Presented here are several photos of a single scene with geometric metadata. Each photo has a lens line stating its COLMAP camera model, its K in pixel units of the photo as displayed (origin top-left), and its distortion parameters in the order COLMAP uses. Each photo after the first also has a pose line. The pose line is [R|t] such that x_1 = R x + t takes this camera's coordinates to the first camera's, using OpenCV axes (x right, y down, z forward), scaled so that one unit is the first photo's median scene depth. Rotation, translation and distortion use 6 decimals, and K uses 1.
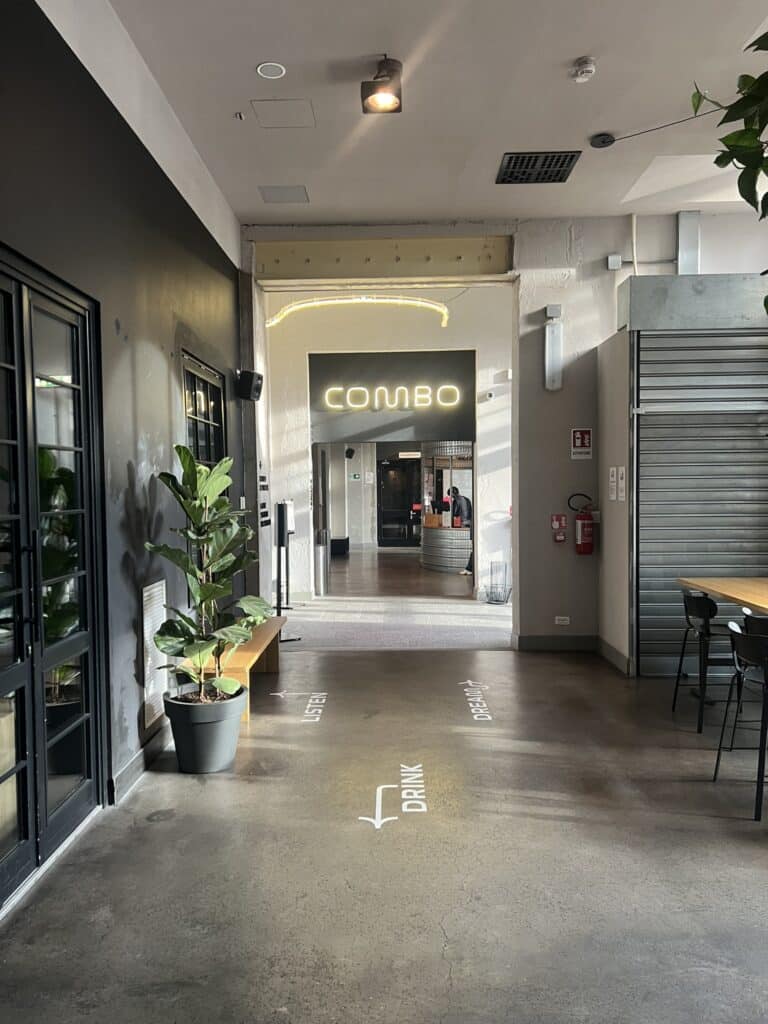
lens RADIAL K [[773.0, 0, 384.0], [0, 773.0, 512.0], [0, 0, 1]] dist [0.002311, 0.000172]
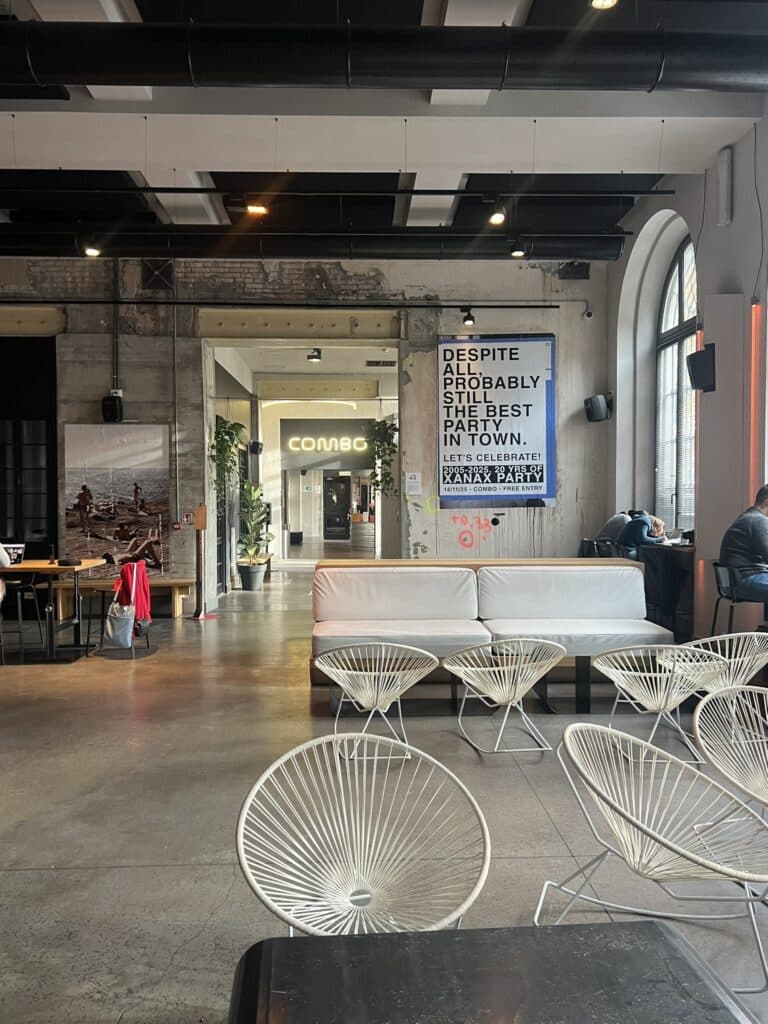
lens RADIAL K [[773.0, 0, 384.0], [0, 773.0, 512.0], [0, 0, 1]] dist [0.002311, 0.000172]
pose [[0.998221, 0.009597, 0.058853, 0.035238], [-0.008766, 0.999859, -0.014356, 0.028521], [-0.058982, 0.013814, 0.998163, -0.745642]]
